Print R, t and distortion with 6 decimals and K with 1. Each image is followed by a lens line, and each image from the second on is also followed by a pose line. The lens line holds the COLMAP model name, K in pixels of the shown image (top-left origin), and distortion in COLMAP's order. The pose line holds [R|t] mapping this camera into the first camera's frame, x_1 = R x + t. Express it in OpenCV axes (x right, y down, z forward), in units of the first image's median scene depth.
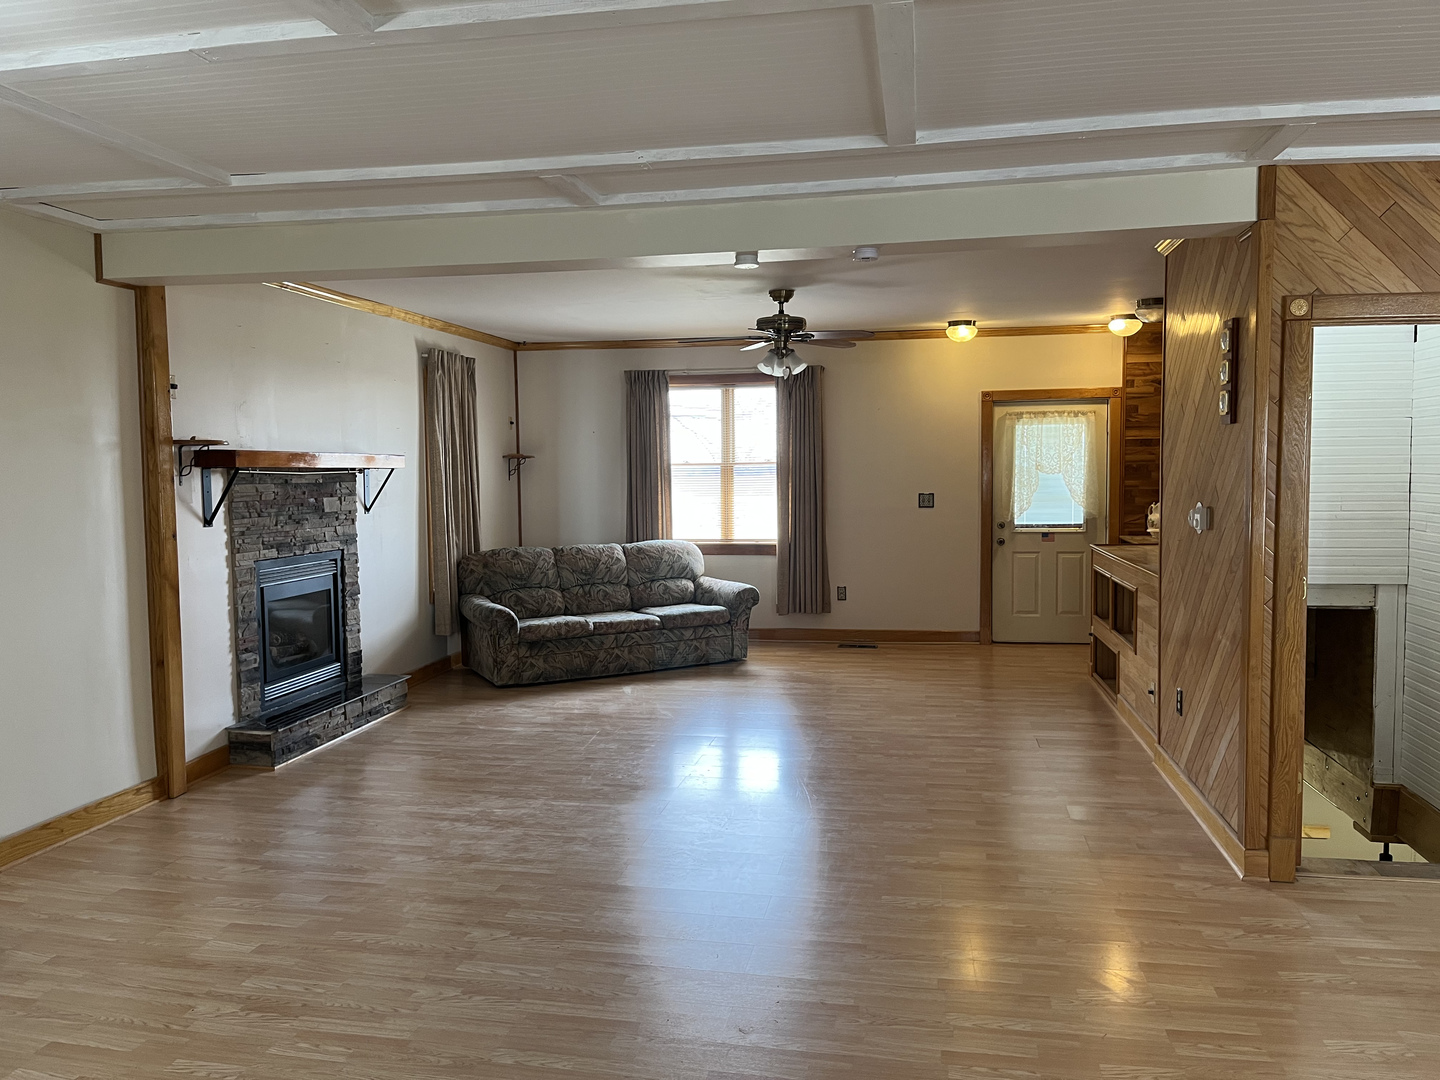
lens RADIAL K [[1090.4, 0, 713.1], [0, 1090.4, 540.5], [0, 0, 1]] dist [0.066618, -0.078465]
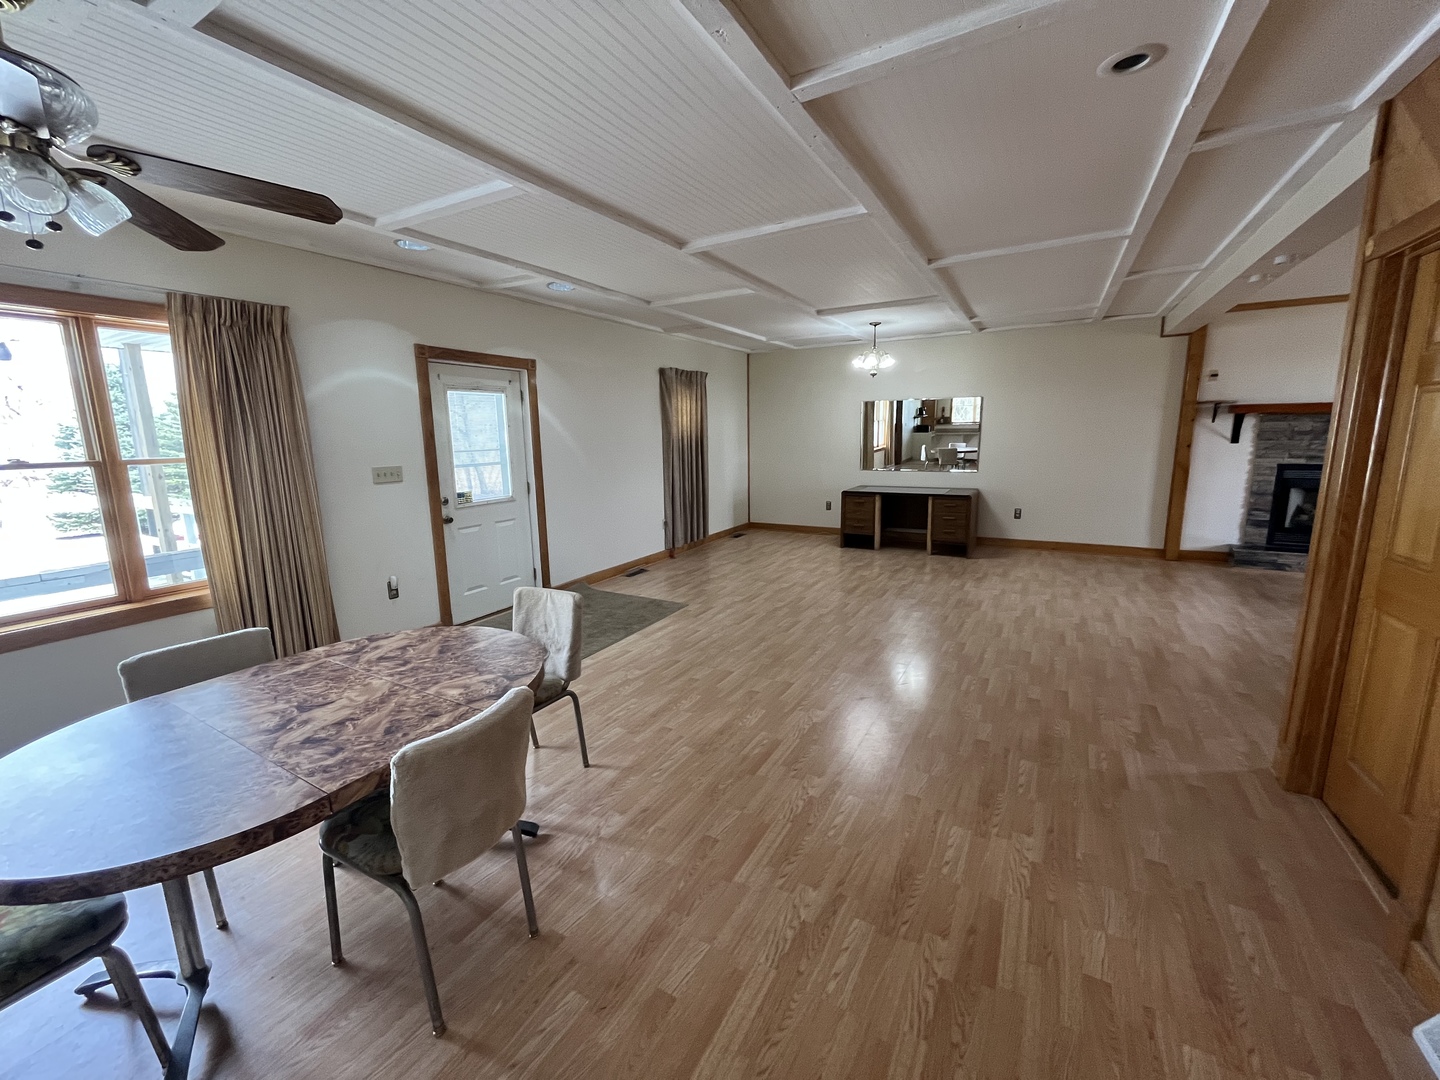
lens RADIAL K [[581.2, 0, 716.0], [0, 581.2, 534.8], [0, 0, 1]] dist [-0.003086, -0.000376]
pose [[-0.317640, 0.184329, -0.930122, 0.581825], [-0.042102, 0.977214, 0.208040, -0.019771], [0.947276, 0.105242, -0.302642, 0.291903]]
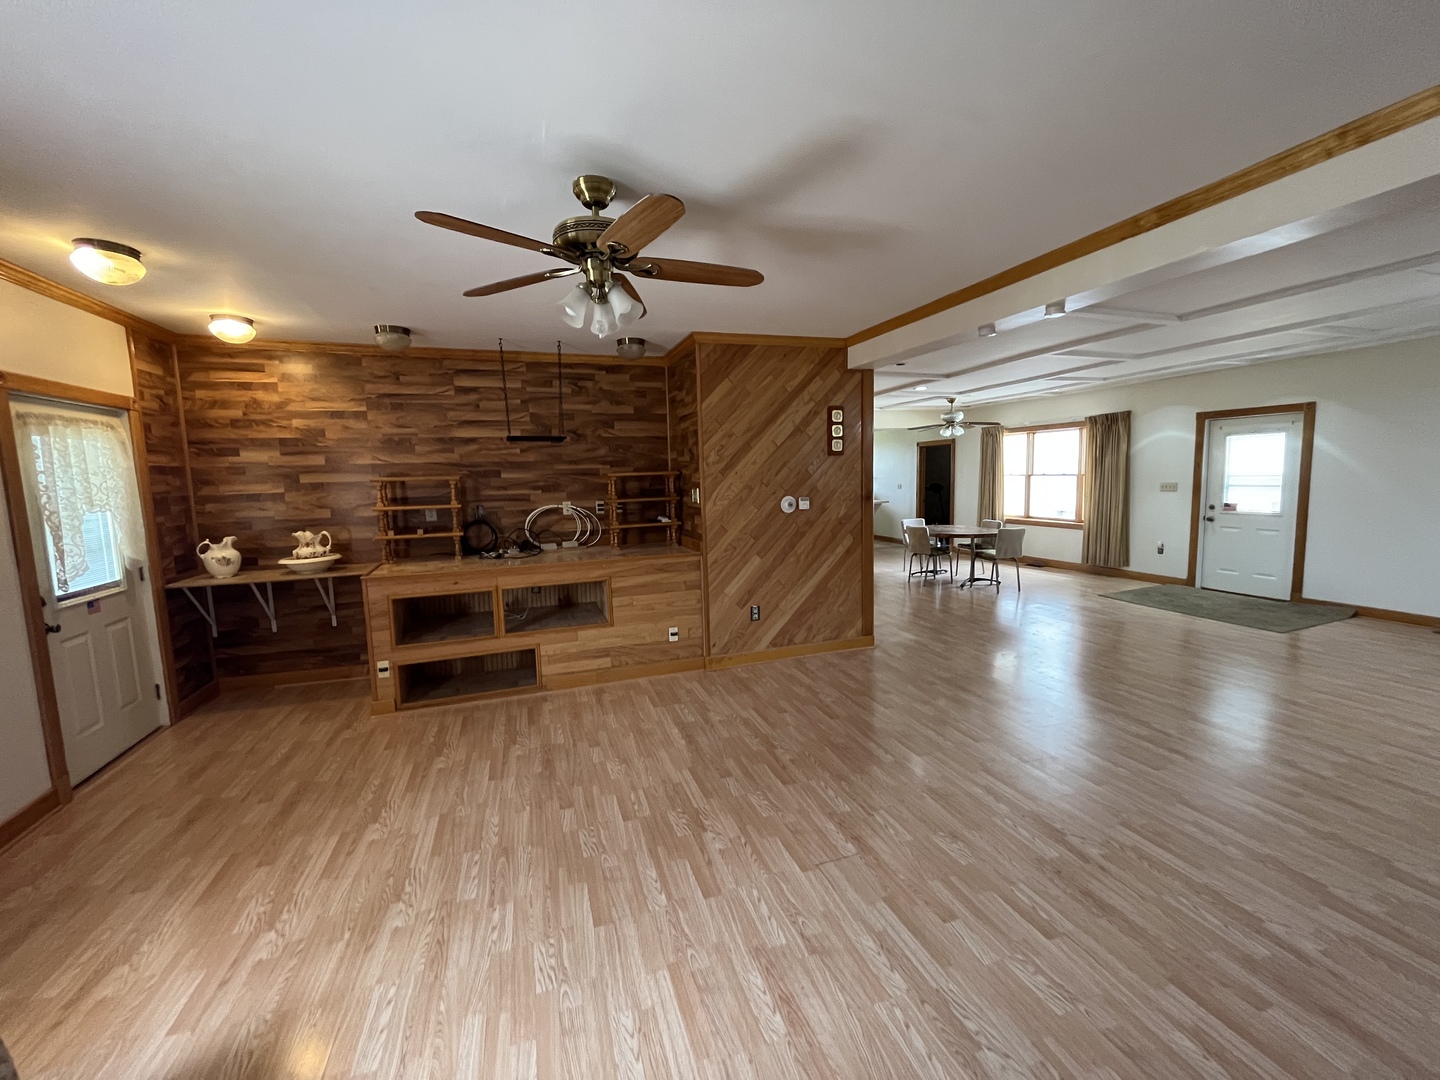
lens RADIAL K [[581.2, 0, 716.0], [0, 581.2, 534.8], [0, 0, 1]] dist [-0.003086, -0.000376]
pose [[-0.493153, -0.066179, 0.867422, -0.206223], [0.092844, 0.987404, 0.128117, -0.061876], [-0.864974, 0.143716, -0.480796, 0.908988]]
